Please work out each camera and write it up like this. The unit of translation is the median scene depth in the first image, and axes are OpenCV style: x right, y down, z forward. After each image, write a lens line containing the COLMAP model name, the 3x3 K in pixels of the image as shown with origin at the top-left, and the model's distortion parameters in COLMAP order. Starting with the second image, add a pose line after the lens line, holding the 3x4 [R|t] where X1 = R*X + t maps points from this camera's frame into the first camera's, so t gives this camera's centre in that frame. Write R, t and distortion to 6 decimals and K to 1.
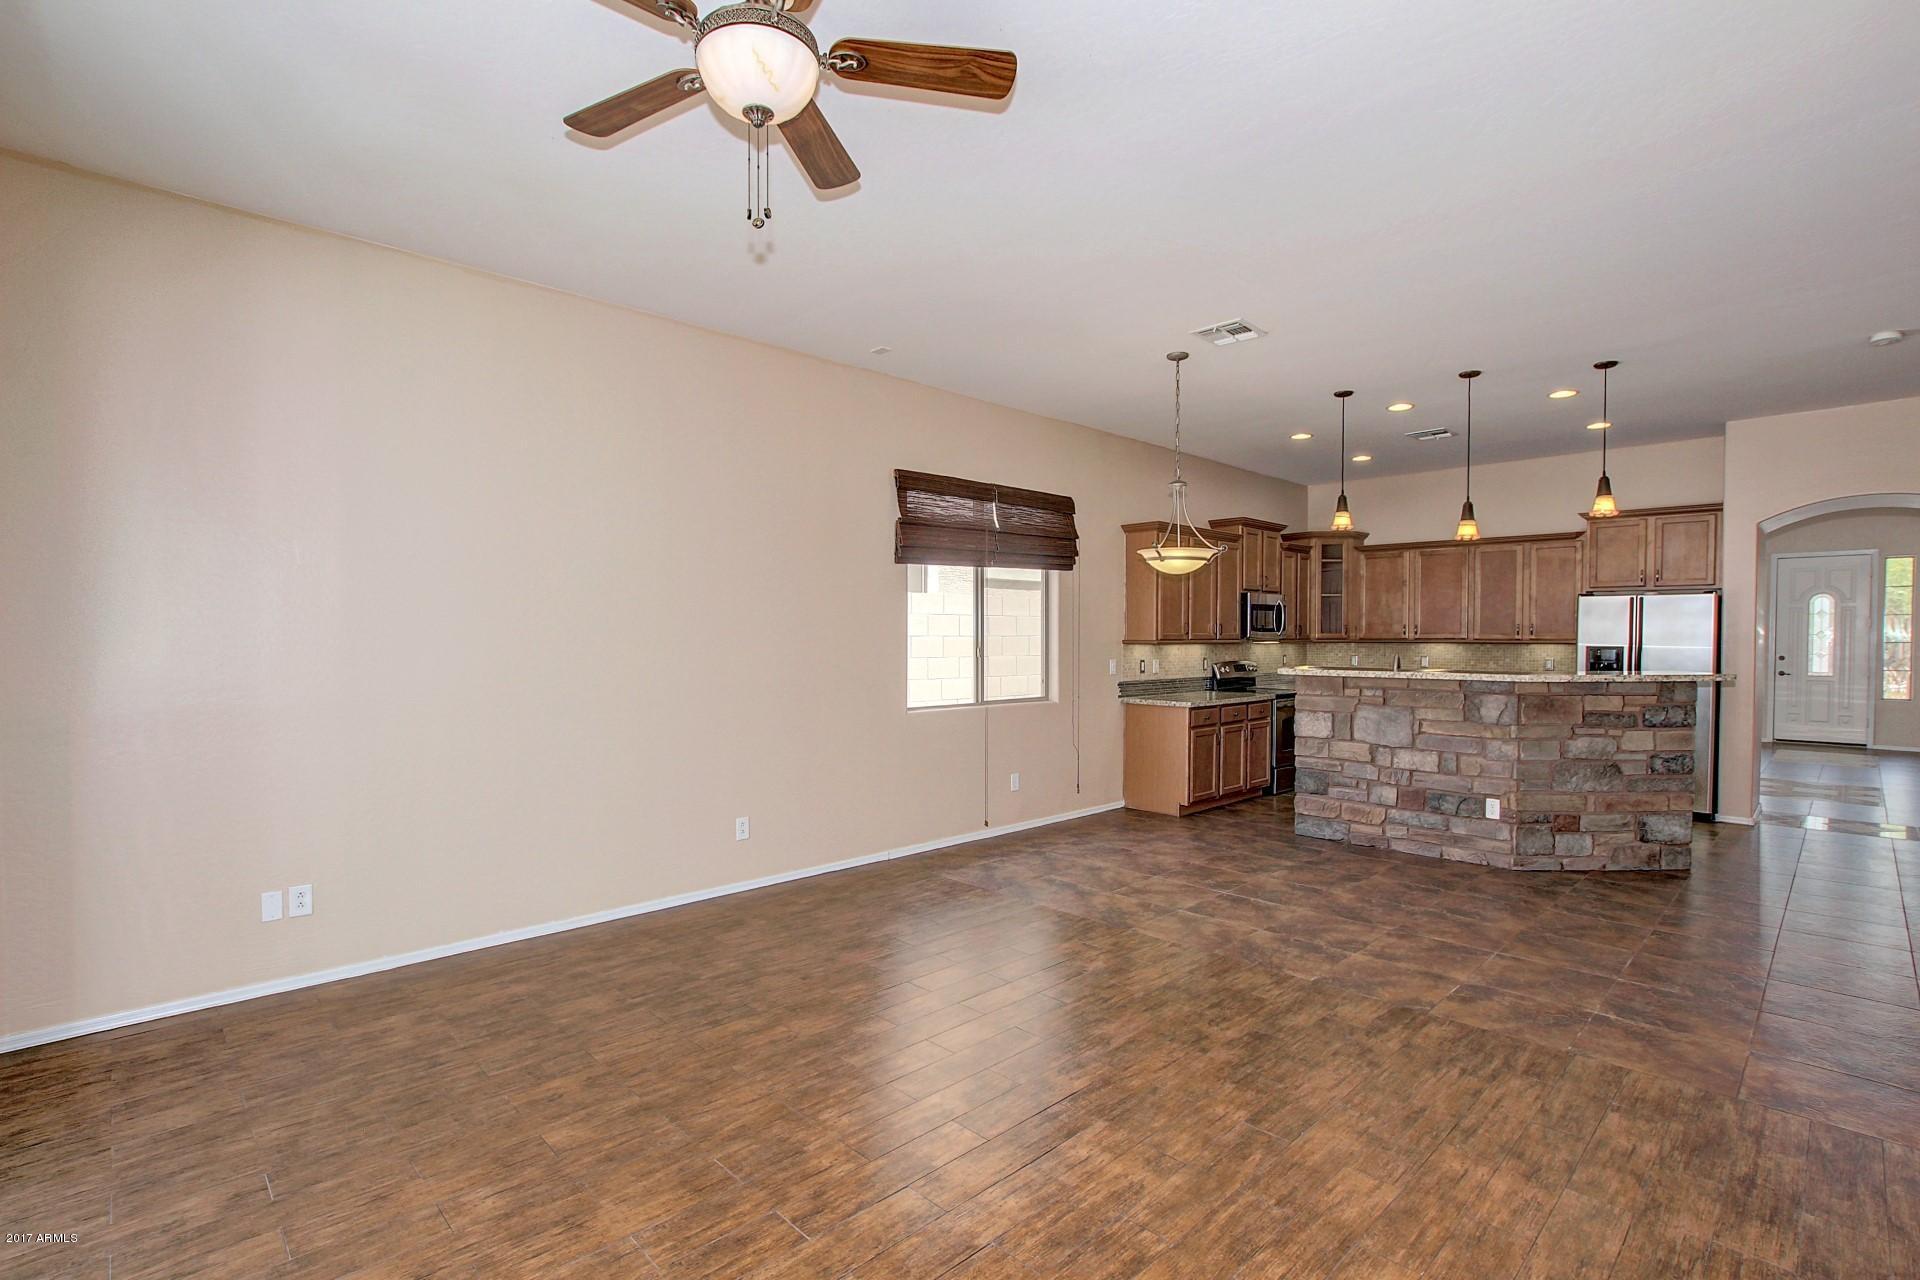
lens RADIAL K [[945.6, 0, 960.0], [0, 945.6, 640.0], [0, 0, 1]] dist [-0.036944, 0.019467]
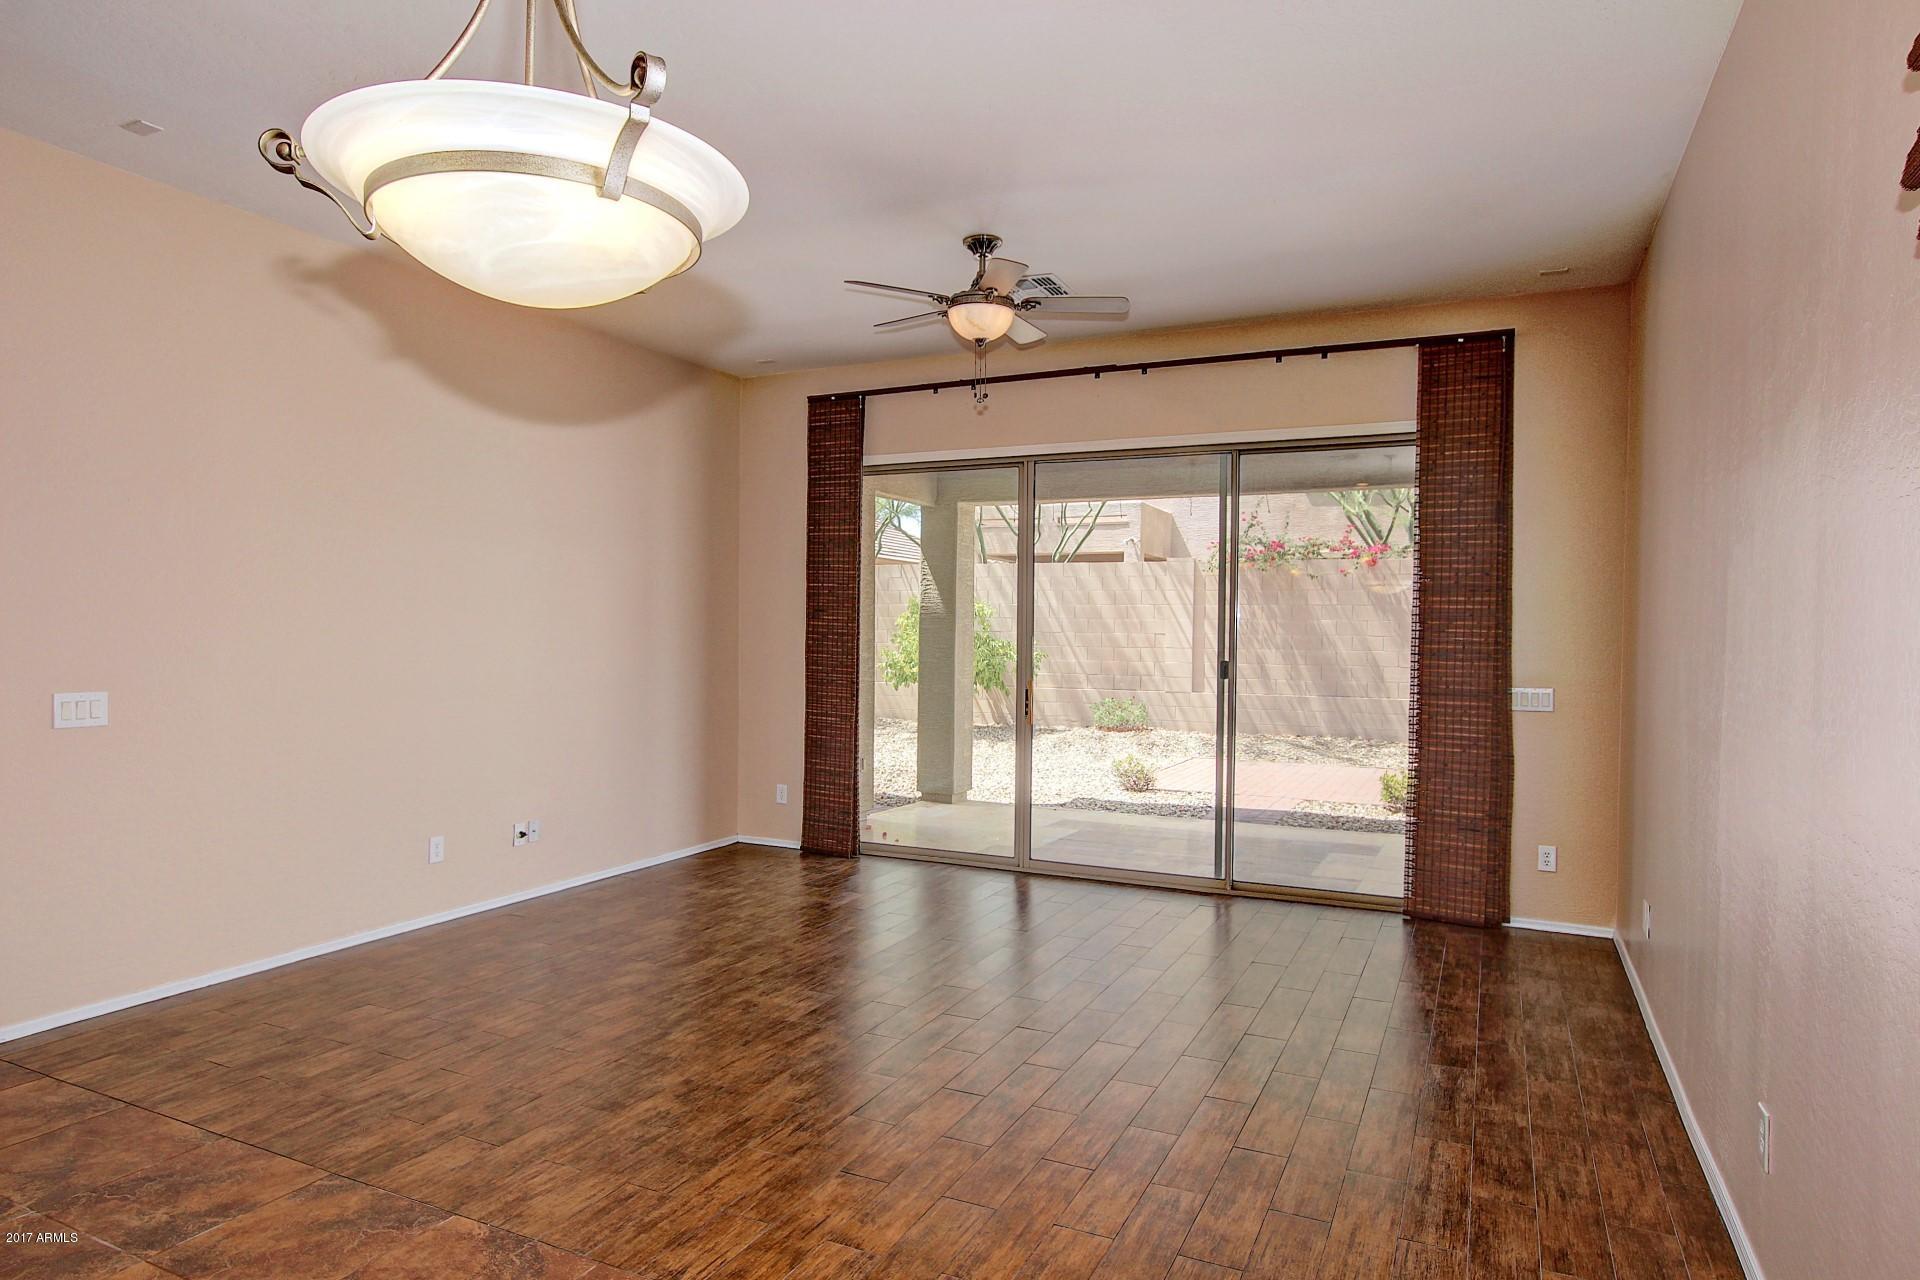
lens RADIAL K [[1083.3, 0, 960.0], [0, 1083.3, 640.0], [0, 0, 1]] dist [-0.000484, -0.000606]
pose [[-0.939224, -0.010747, -0.343138, 0.363559], [-0.015384, 0.999823, 0.010793, -0.008065], [0.342961, 0.015415, -0.939223, 2.001736]]
